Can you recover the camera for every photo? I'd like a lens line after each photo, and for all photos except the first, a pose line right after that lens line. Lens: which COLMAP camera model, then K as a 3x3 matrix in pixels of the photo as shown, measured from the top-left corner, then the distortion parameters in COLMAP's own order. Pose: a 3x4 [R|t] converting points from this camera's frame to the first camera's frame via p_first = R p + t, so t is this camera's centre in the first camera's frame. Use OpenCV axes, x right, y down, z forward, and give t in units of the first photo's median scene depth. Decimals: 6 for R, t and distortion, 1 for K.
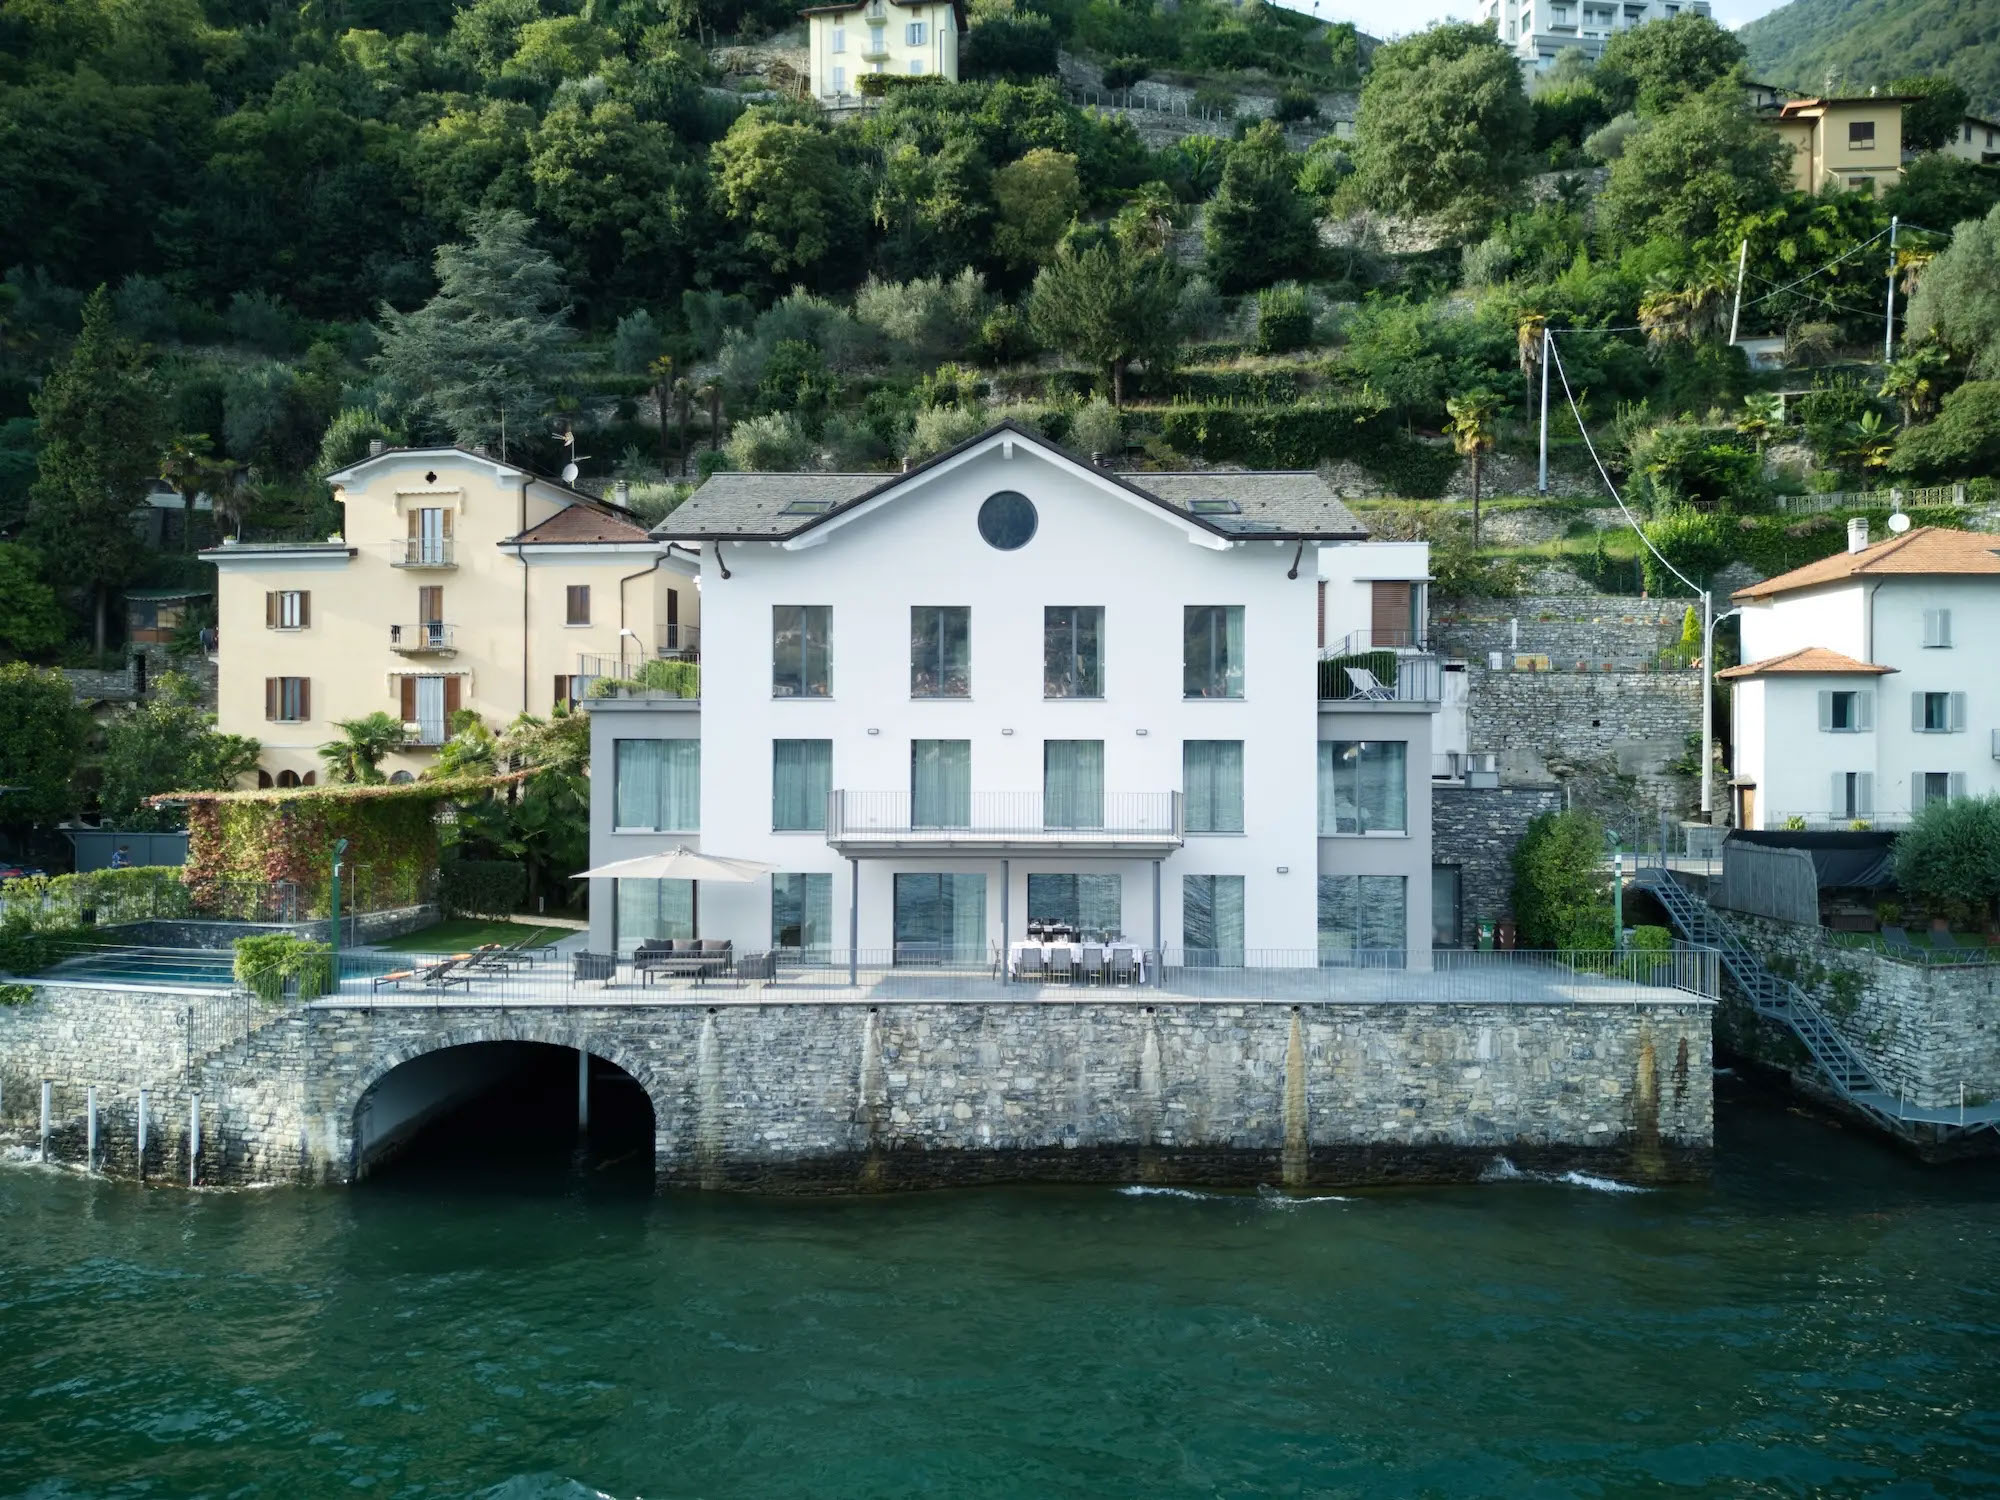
lens RADIAL K [[1422.3, 0, 992.4], [0, 1422.3, 750.3], [0, 0, 1]] dist [0.037216, -0.010413]
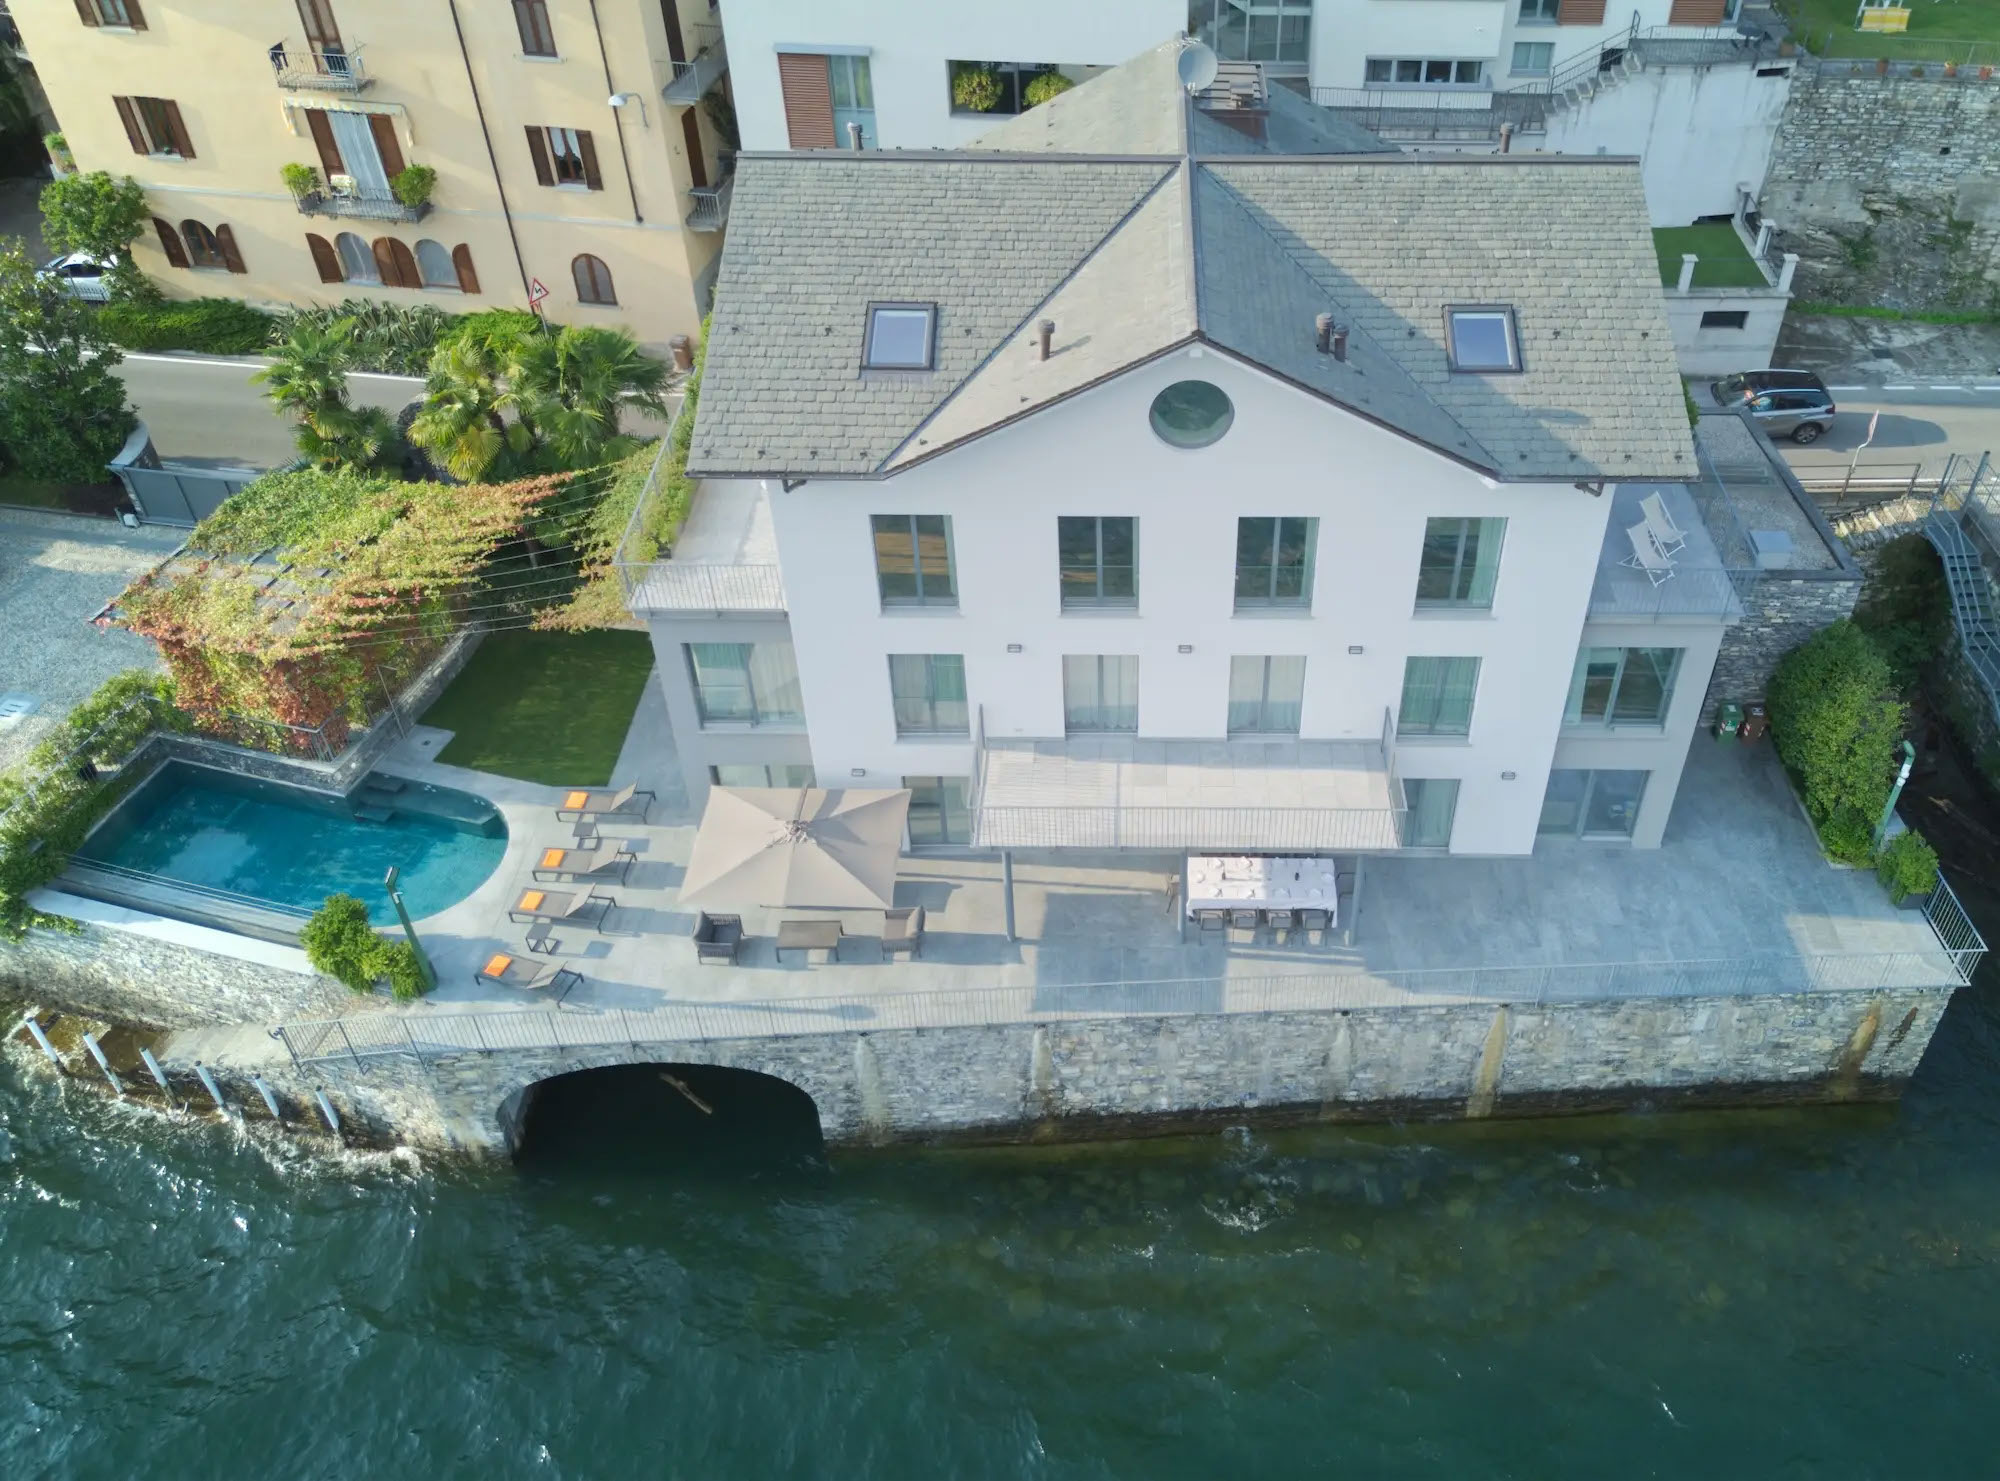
lens RADIAL K [[1607.8, 0, 1135.0], [0, 1607.8, 686.5], [0, 0, 1]] dist [0.027389, 0.008048]
pose [[0.999644, -0.019222, 0.018511, -0.038256], [0.003281, 0.776922, 0.629589, -0.625689], [-0.026484, -0.629304, 0.776708, 0.333125]]
